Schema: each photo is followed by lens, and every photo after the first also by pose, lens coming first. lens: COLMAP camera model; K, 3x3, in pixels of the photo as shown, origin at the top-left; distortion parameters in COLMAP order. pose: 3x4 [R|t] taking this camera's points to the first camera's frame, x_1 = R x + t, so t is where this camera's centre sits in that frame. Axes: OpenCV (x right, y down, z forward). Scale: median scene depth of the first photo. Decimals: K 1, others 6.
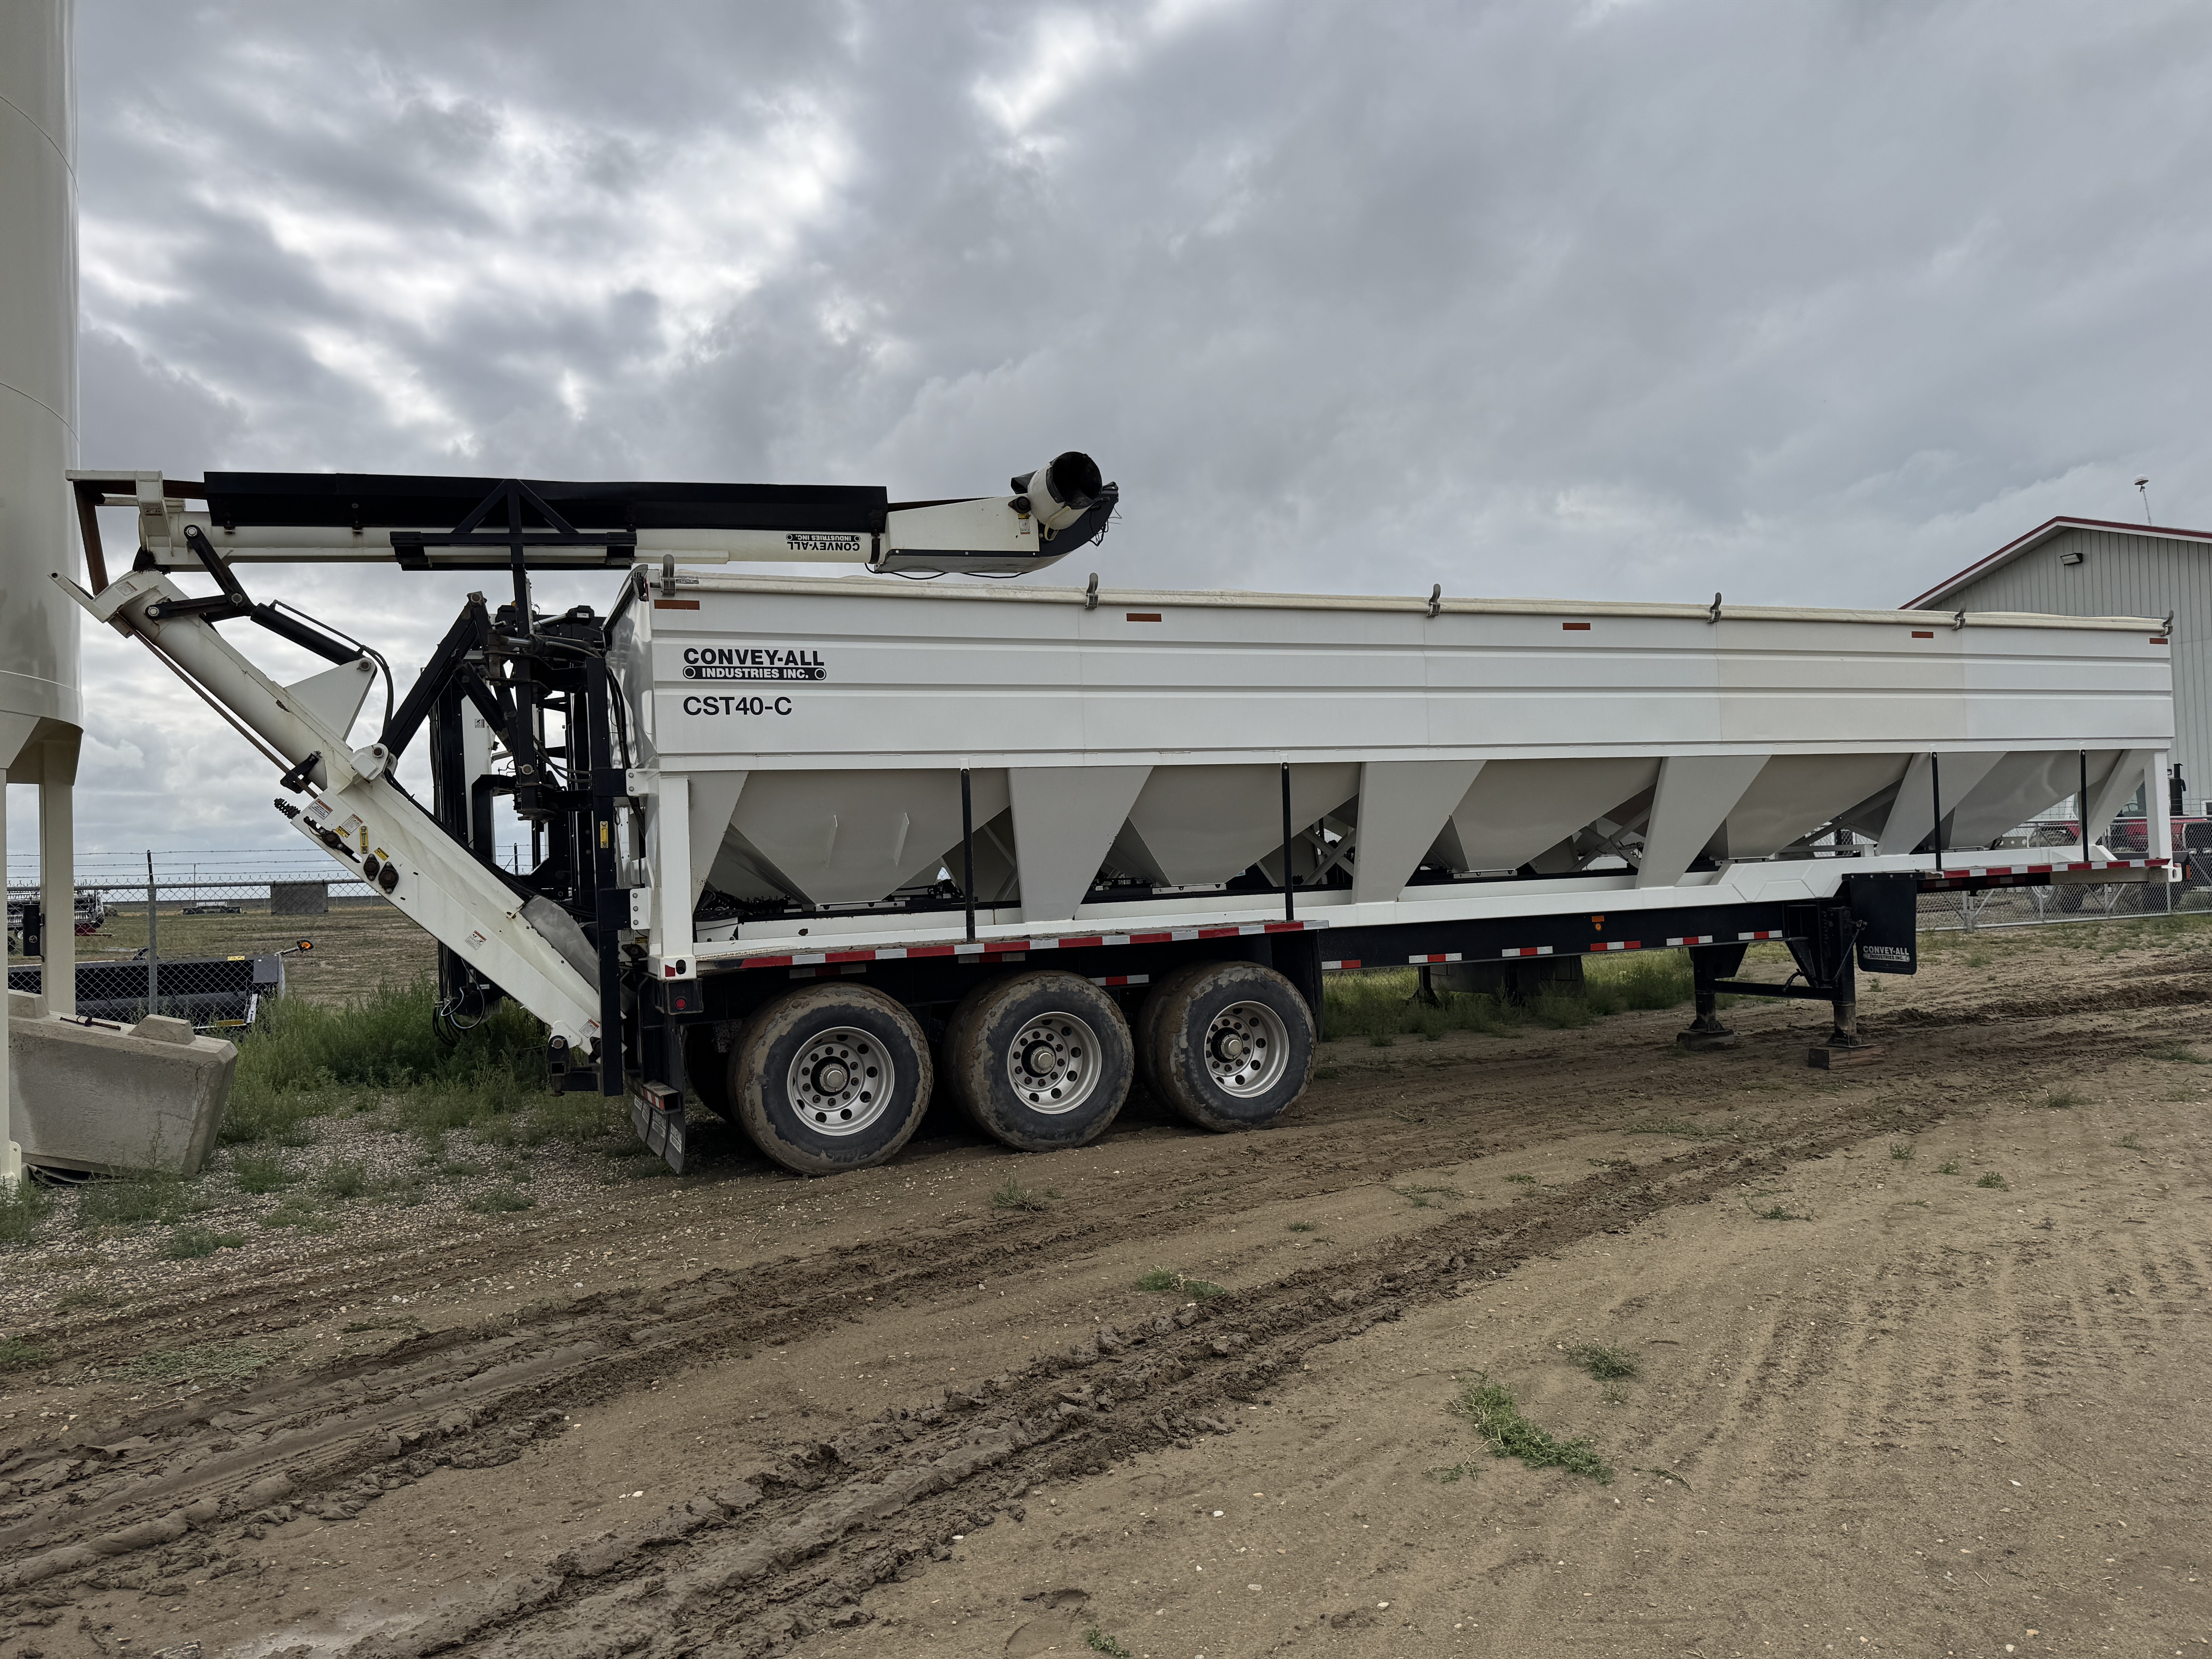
lens RADIAL K [[1579.1, 0, 1106.9], [0, 1579.1, 834.7], [0, 0, 1]] dist [0.001874, -0.006502]
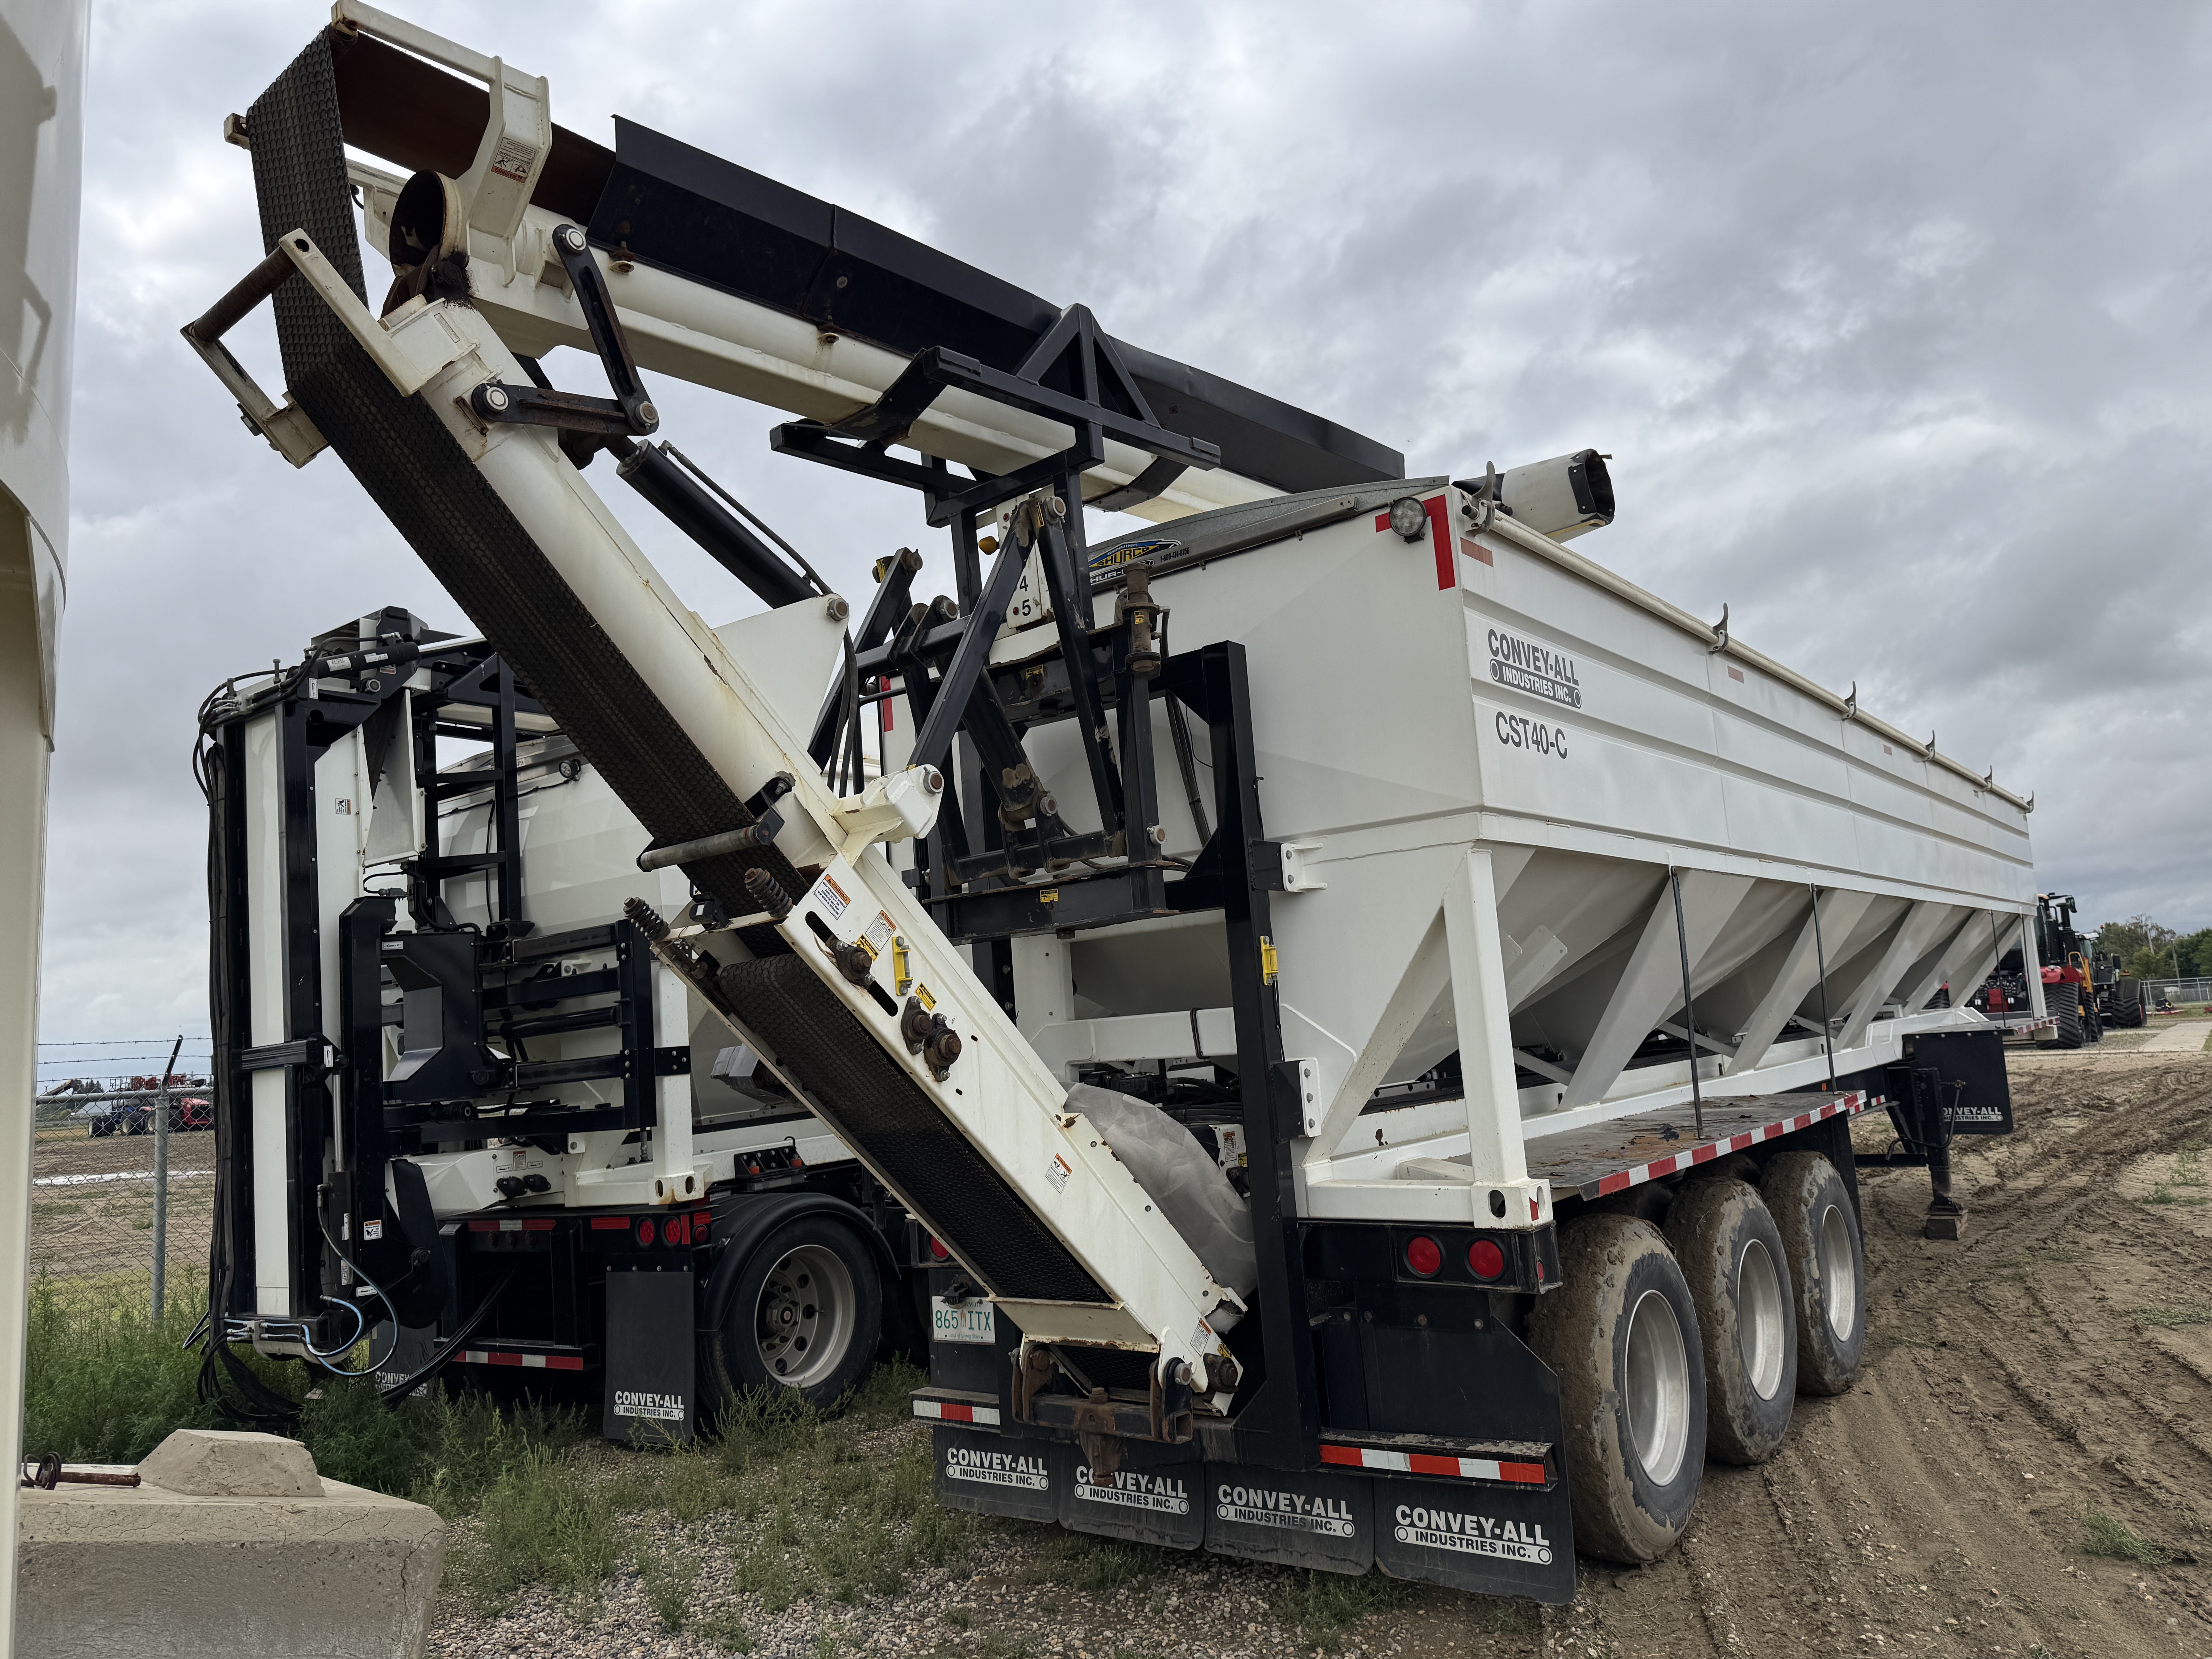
lens RADIAL K [[1590.2, 0, 1106.0], [0, 1590.2, 829.5], [0, 0, 1]] dist [0.020859, -0.000941]
pose [[0.856009, 0.044342, 0.515056, -0.646501], [0.035626, 0.988886, -0.144344, 0.032340], [-0.515732, 0.141910, 0.844916, 0.557722]]
